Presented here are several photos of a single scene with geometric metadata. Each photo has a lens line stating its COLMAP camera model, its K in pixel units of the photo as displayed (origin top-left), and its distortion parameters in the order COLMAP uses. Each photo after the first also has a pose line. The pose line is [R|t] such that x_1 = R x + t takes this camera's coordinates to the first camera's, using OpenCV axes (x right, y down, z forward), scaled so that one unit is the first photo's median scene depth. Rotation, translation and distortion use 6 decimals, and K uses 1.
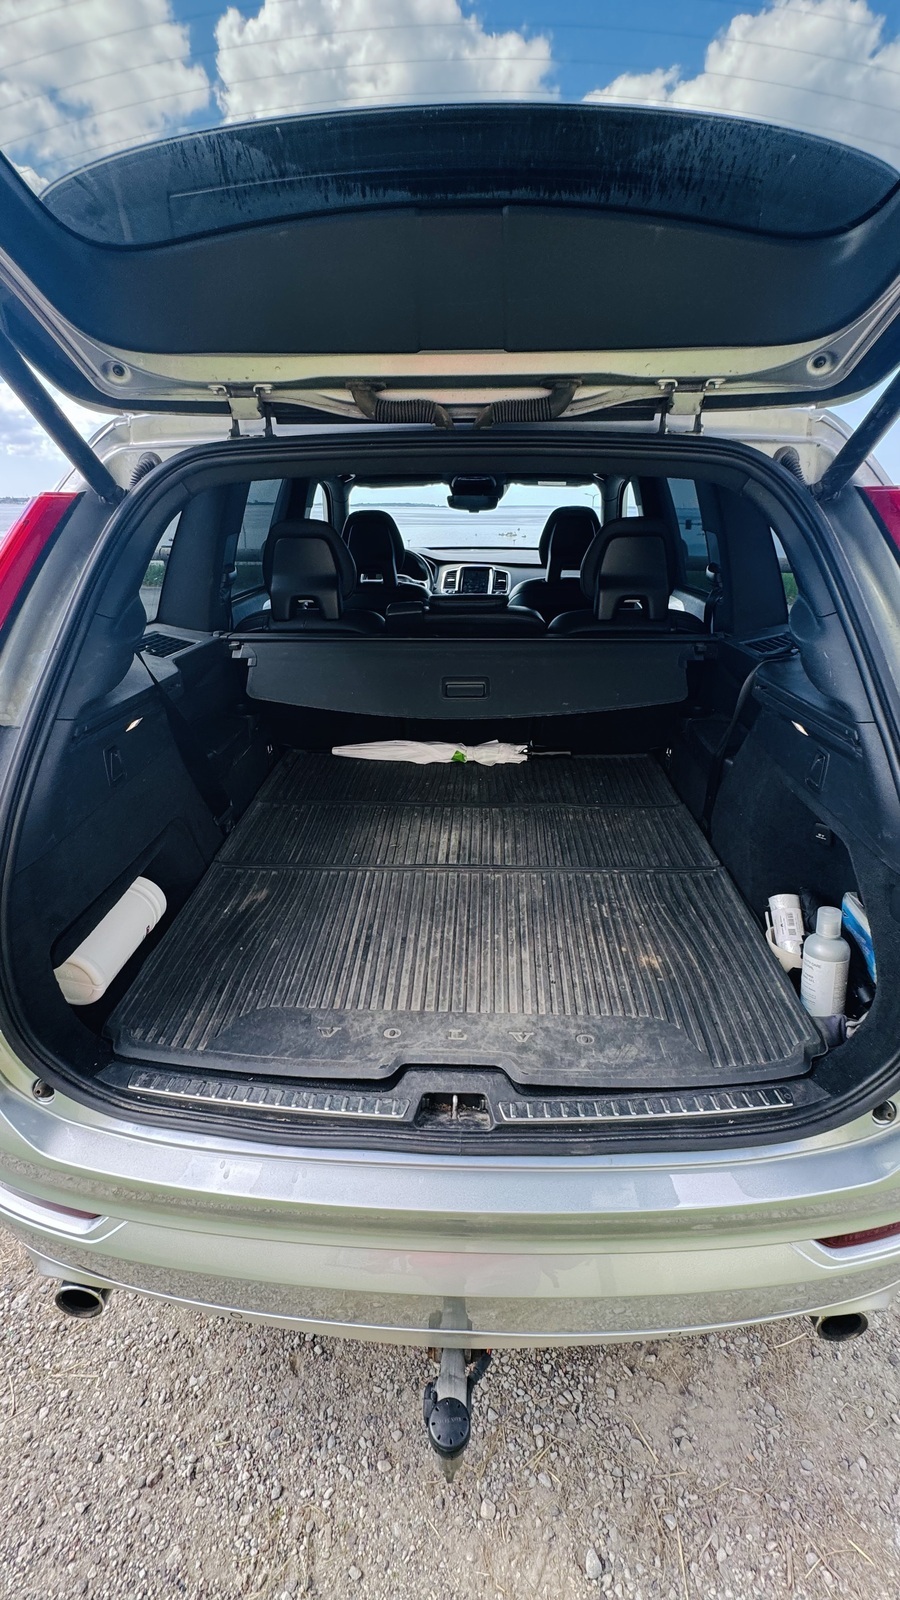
lens RADIAL K [[682.0, 0, 450.8], [0, 682.0, 800.1], [0, 0, 1]] dist [0.002112, 0.000233]
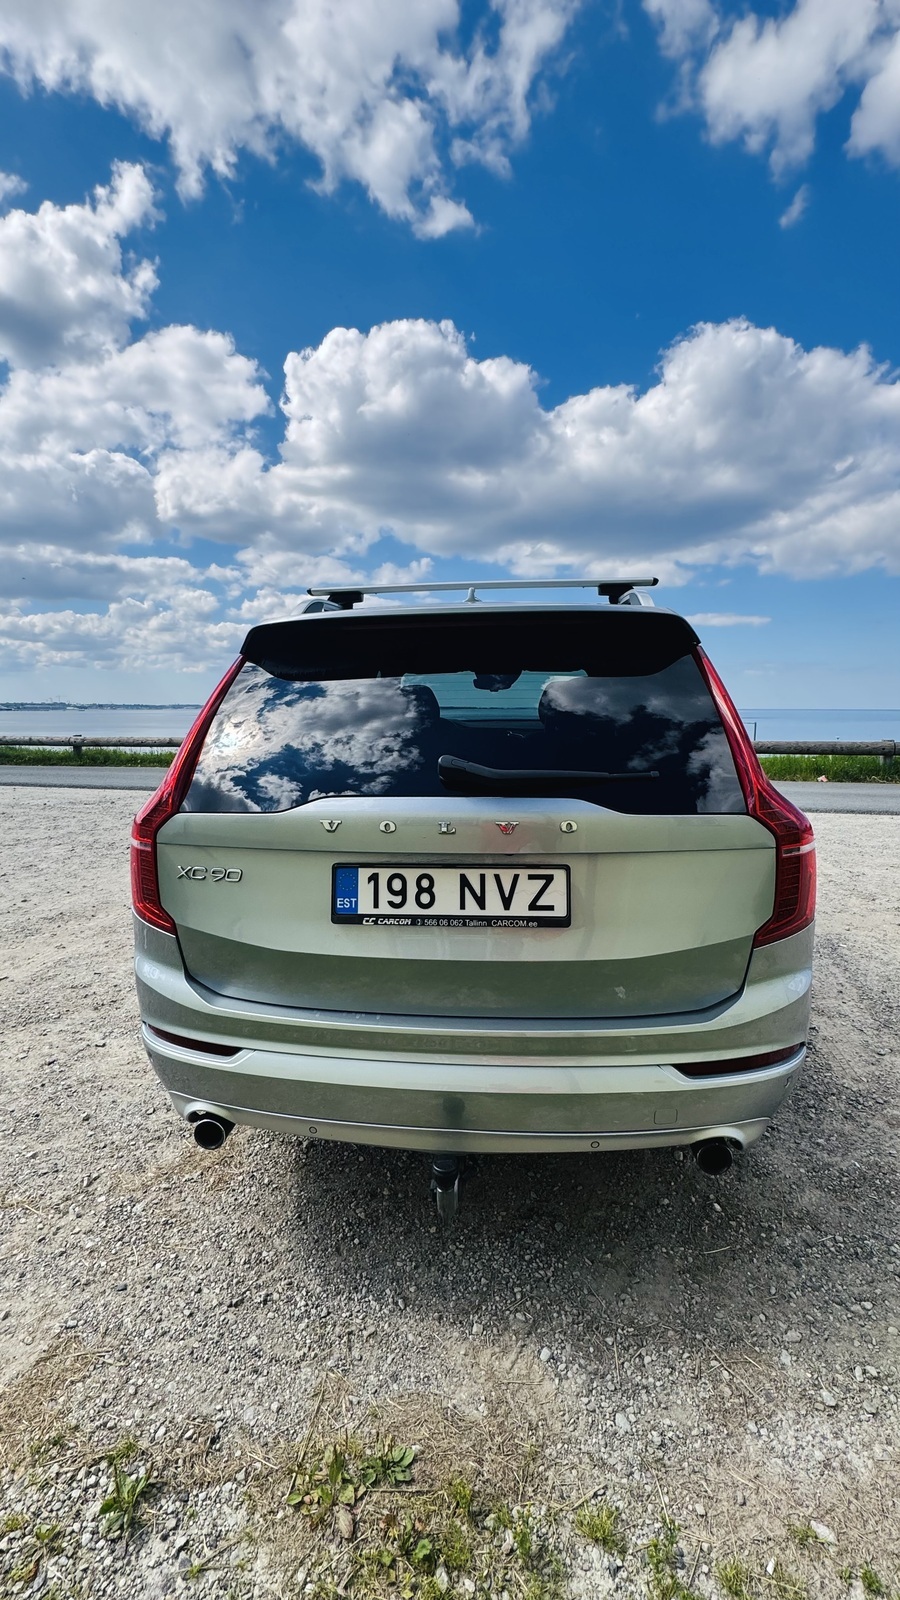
lens RADIAL K [[682.0, 0, 448.7], [0, 682.0, 801.2], [0, 0, 1]] dist [0.002112, 0.000233]
pose [[0.998014, 0.003594, -0.062894, 0.076292], [-0.020659, 0.961833, -0.272854, 0.385163], [0.059513, 0.273612, 0.959997, -0.582437]]
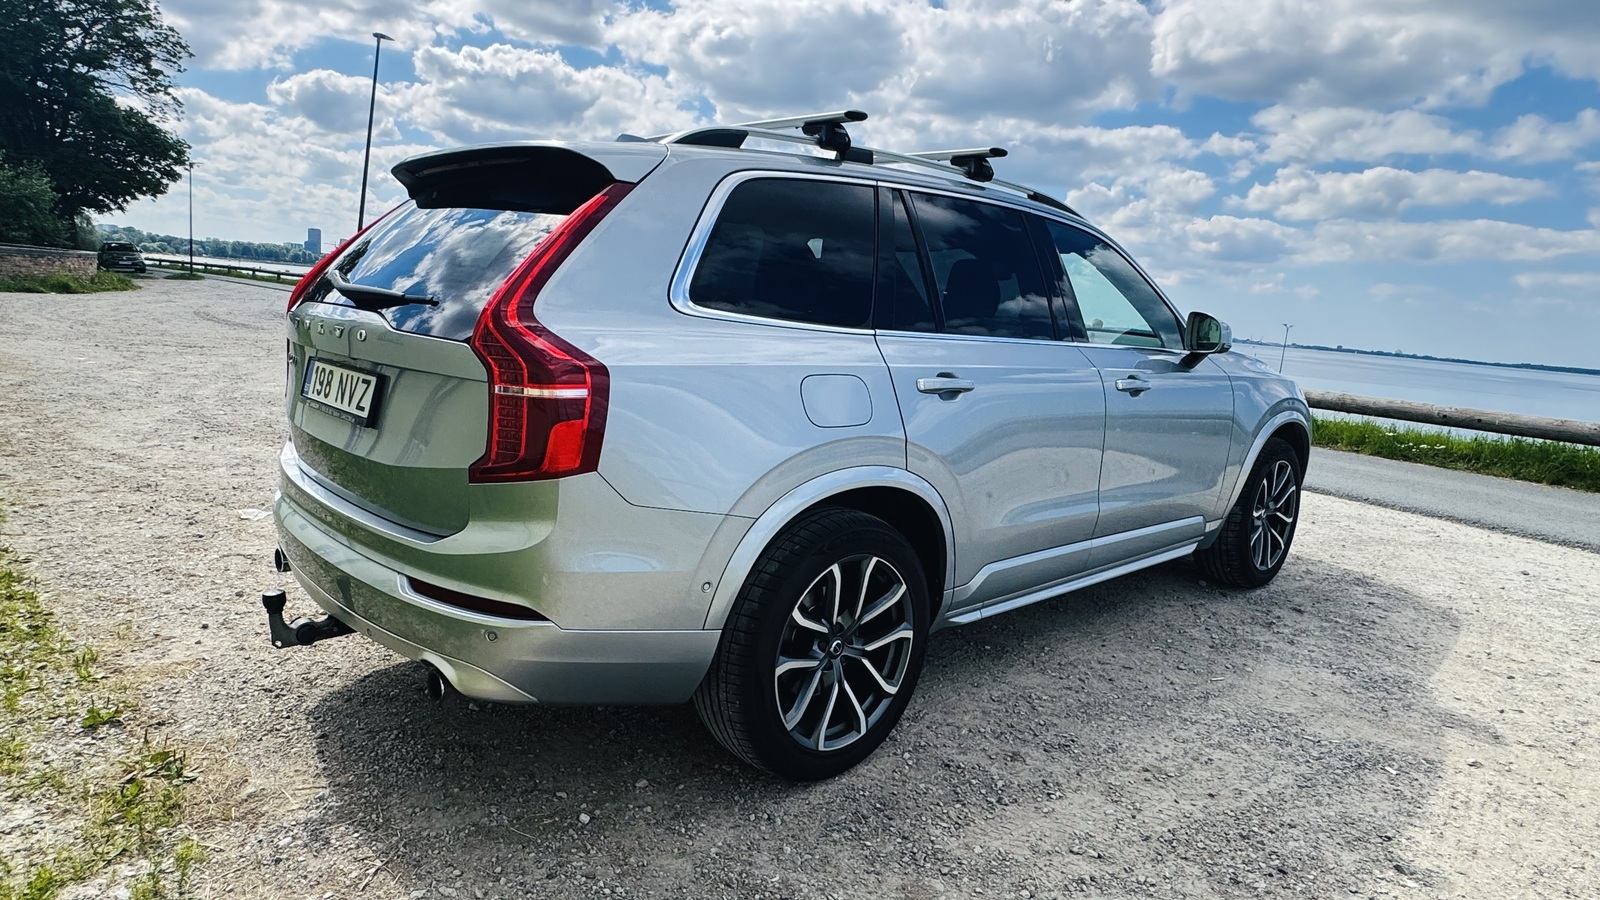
lens RADIAL K [[951.9, 0, 799.5], [0, 951.9, 450.9], [0, 0, 1]] dist [0.017650, 0.002192]
pose [[0.702060, 0.169814, -0.691574, 2.188842], [-0.365518, 0.919393, -0.145306, 0.268708], [0.611153, 0.354796, 0.707539, -0.157249]]
